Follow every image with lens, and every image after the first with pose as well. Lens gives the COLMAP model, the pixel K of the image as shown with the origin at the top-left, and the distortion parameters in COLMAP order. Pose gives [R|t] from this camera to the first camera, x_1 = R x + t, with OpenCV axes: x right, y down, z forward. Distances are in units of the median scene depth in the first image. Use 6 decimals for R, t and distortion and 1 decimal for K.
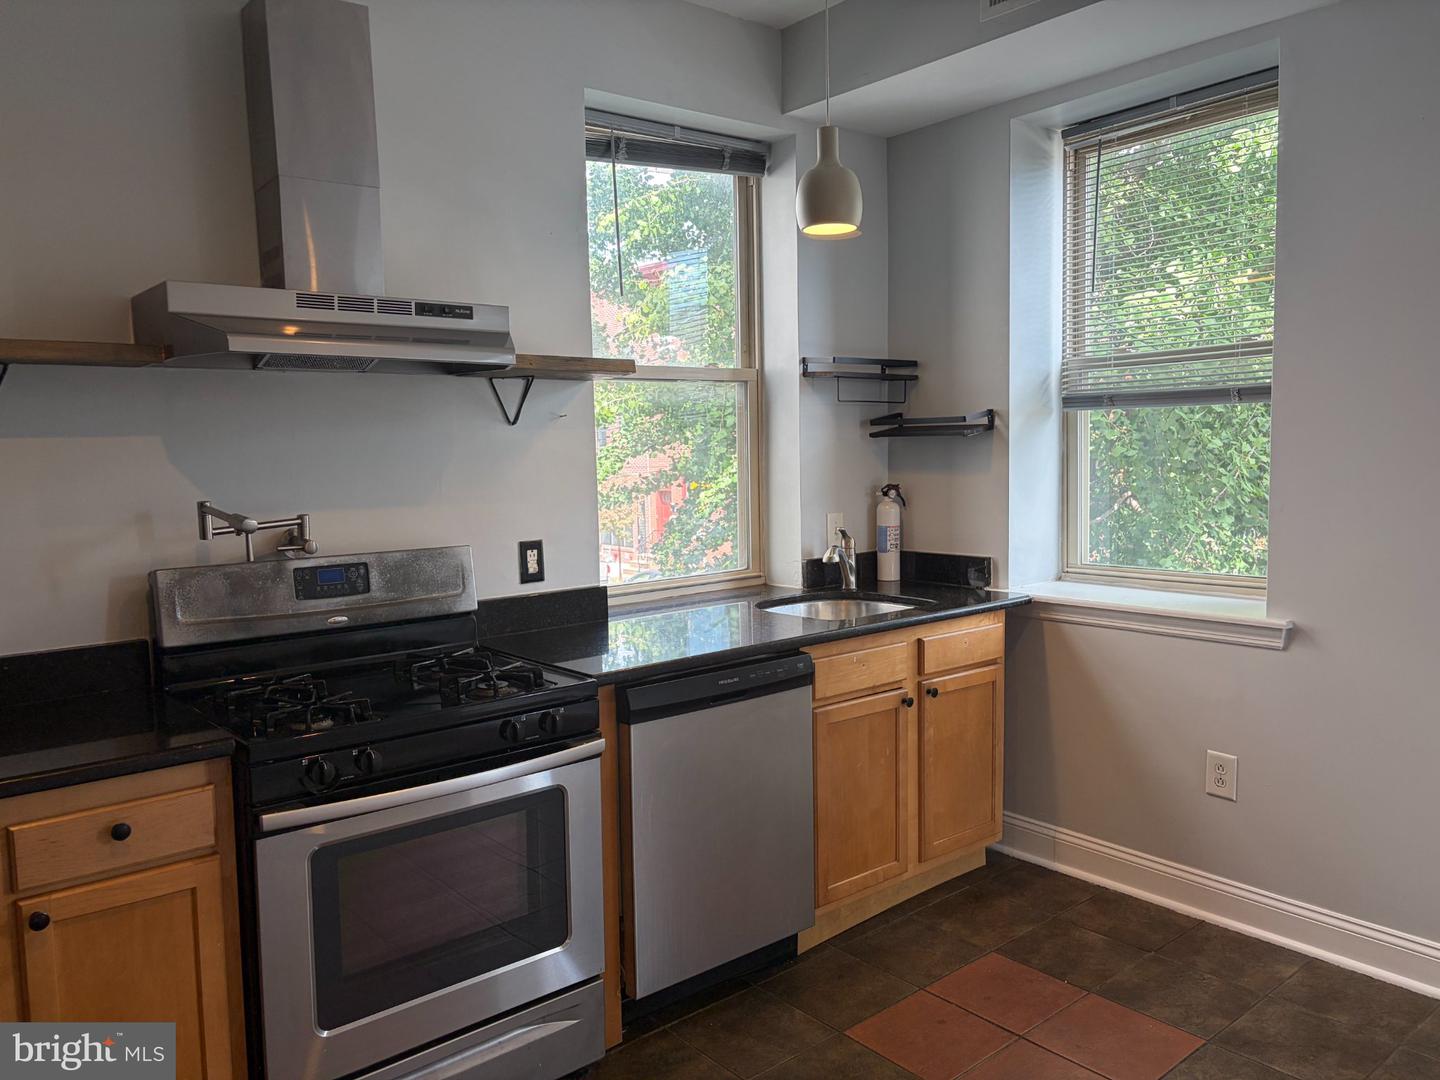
lens RADIAL K [[1093.1, 0, 724.1], [0, 1093.1, 549.1], [0, 0, 1]] dist [0.063857, -0.060020]
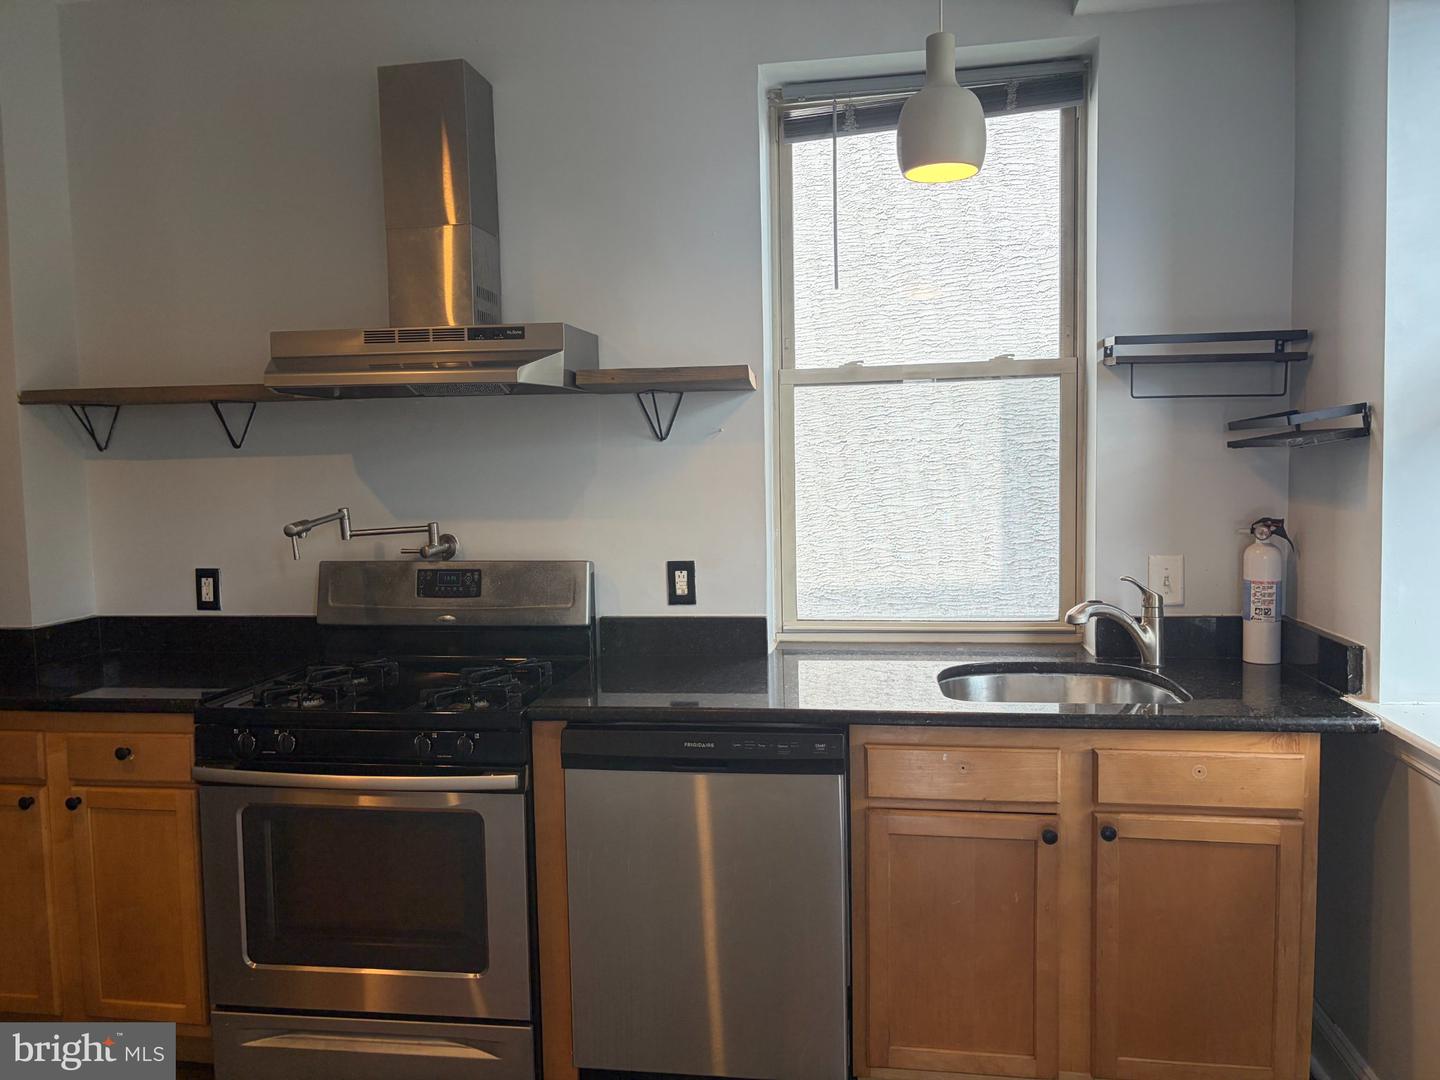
lens RADIAL K [[1093.1, 0, 724.1], [0, 1093.1, 549.1], [0, 0, 1]] dist [0.063857, -0.060020]
pose [[0.662955, 0.067715, -0.745591, 0.561263], [-0.067968, 0.997232, 0.030135, -0.049535], [0.745568, 0.030699, 0.665722, 0.395124]]
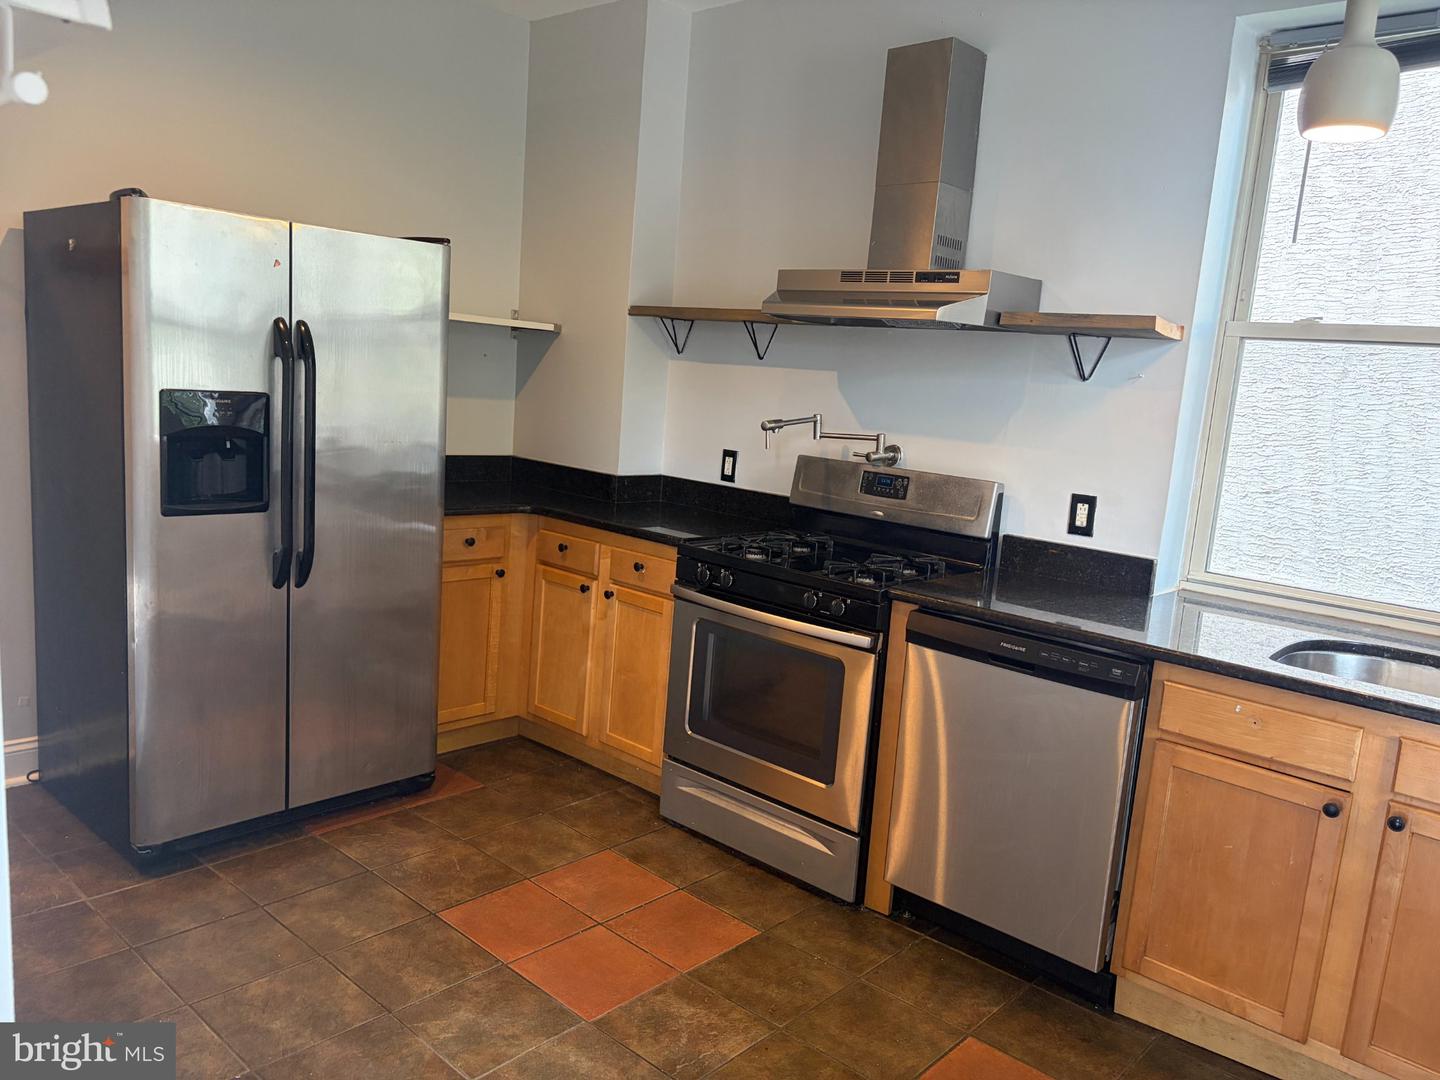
lens RADIAL K [[1093.1, 0, 724.1], [0, 1093.1, 549.1], [0, 0, 1]] dist [0.063857, -0.060020]
pose [[0.134652, 0.189421, -0.972619, 0.797385], [-0.178180, 0.970188, 0.164280, -0.068222], [0.974741, 0.151181, 0.164389, 0.509641]]
